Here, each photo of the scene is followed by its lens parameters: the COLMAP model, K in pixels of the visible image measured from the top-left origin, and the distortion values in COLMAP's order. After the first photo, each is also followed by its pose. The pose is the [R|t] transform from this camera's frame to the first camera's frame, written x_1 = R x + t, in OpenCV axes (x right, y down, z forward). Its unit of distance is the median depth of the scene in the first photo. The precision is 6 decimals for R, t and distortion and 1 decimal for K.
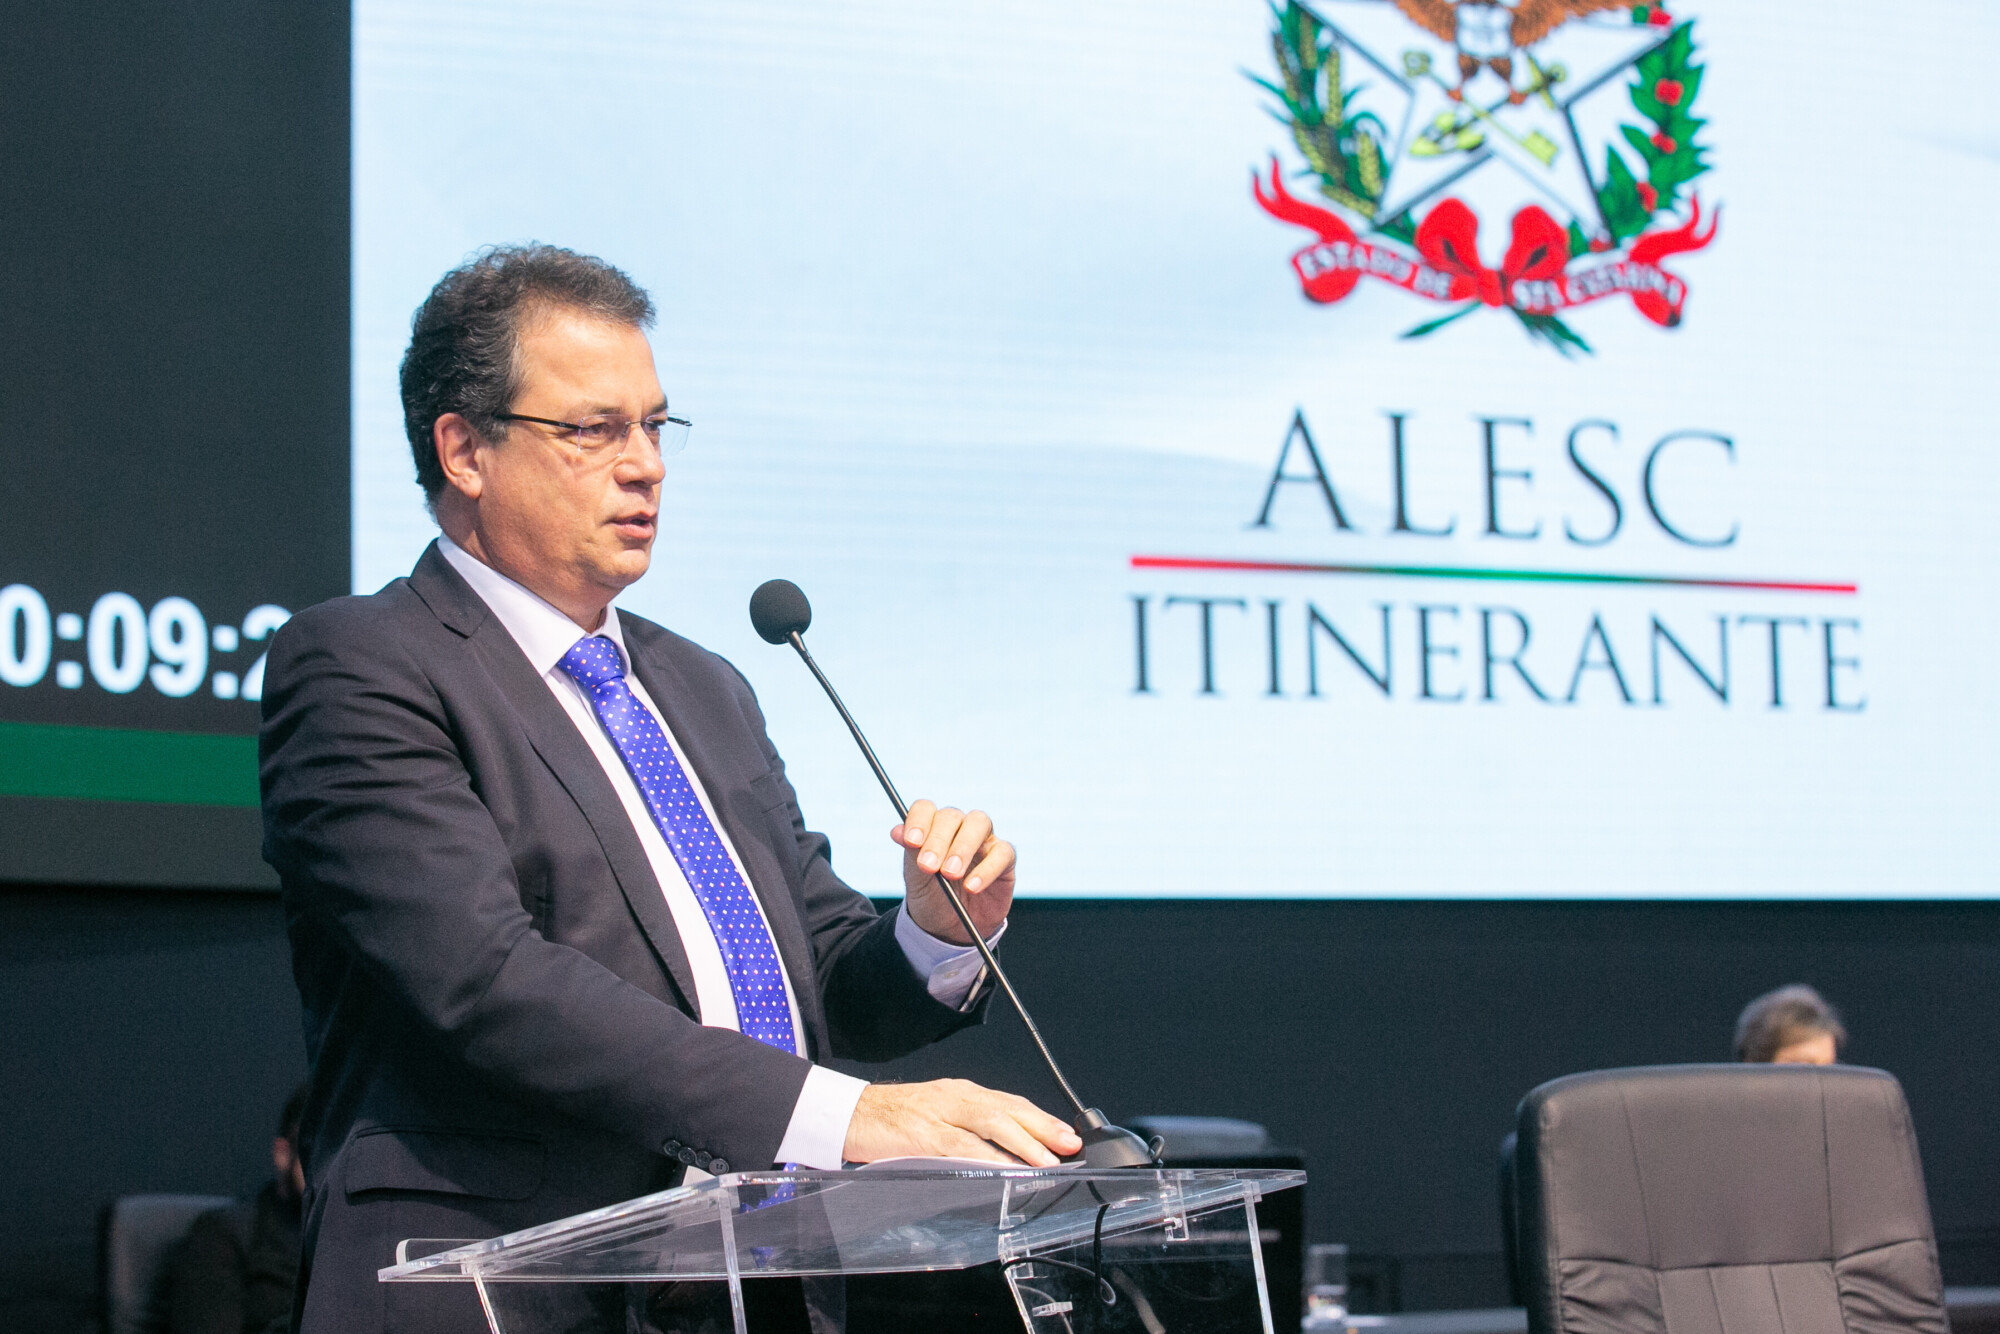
lens RADIAL K [[3842.5, 0, 1000.0], [0, 3842.5, 667.0], [0, 0, 1]] dist [-0.026435, -0.158864]
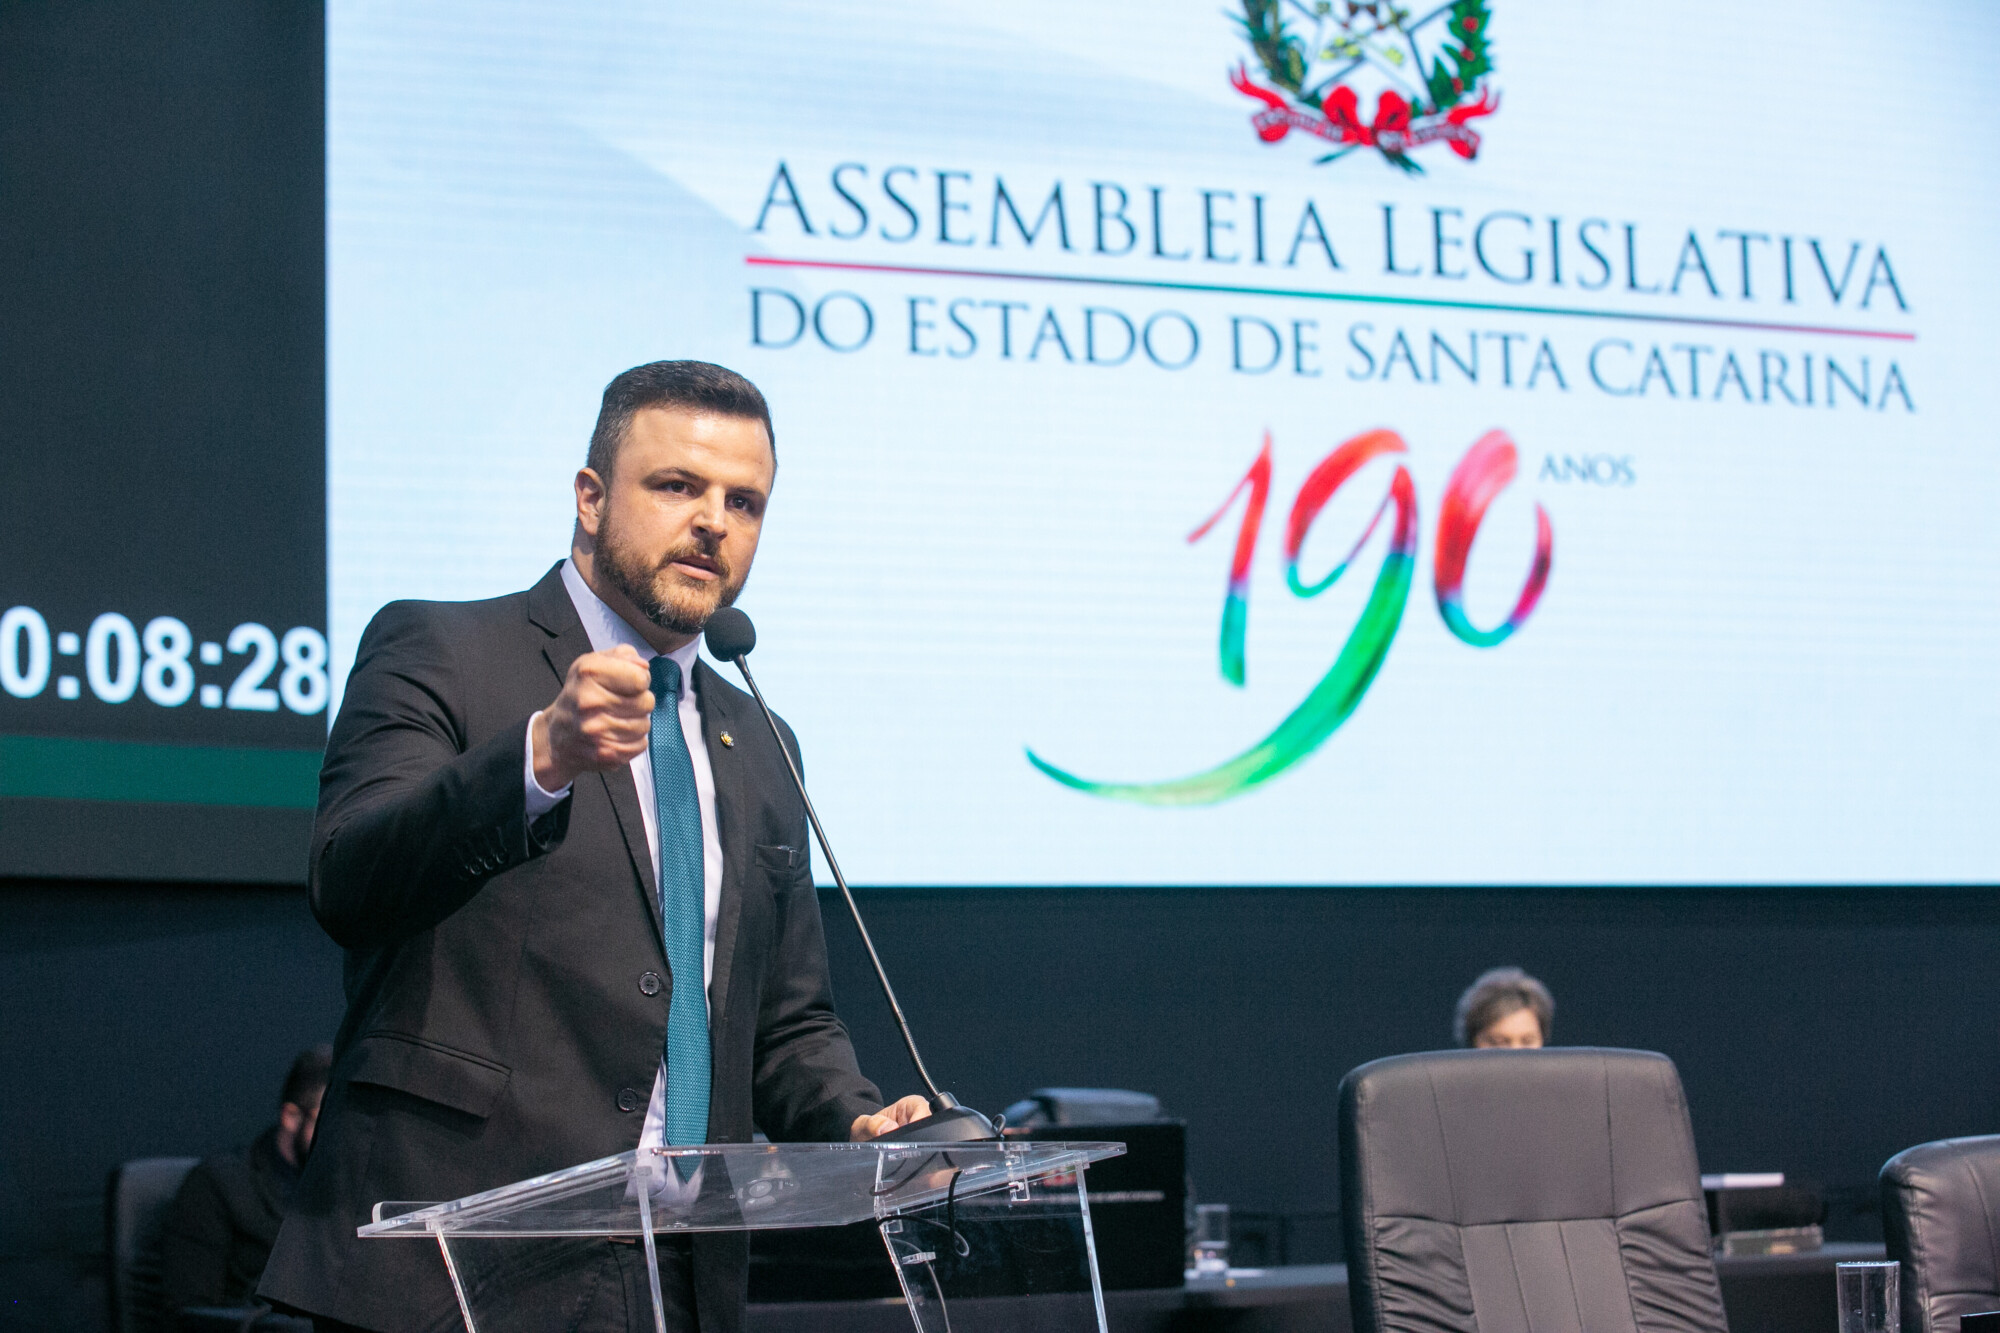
lens RADIAL K [[4412.1, 0, 1000.0], [0, 4412.1, 666.5], [0, 0, 1]] dist [0.025340, -0.265490]
pose [[0.999901, -0.003992, -0.013473, 0.055304], [0.004373, 0.999588, 0.028374, -0.053659], [0.013354, -0.028430, 0.999507, -0.353575]]
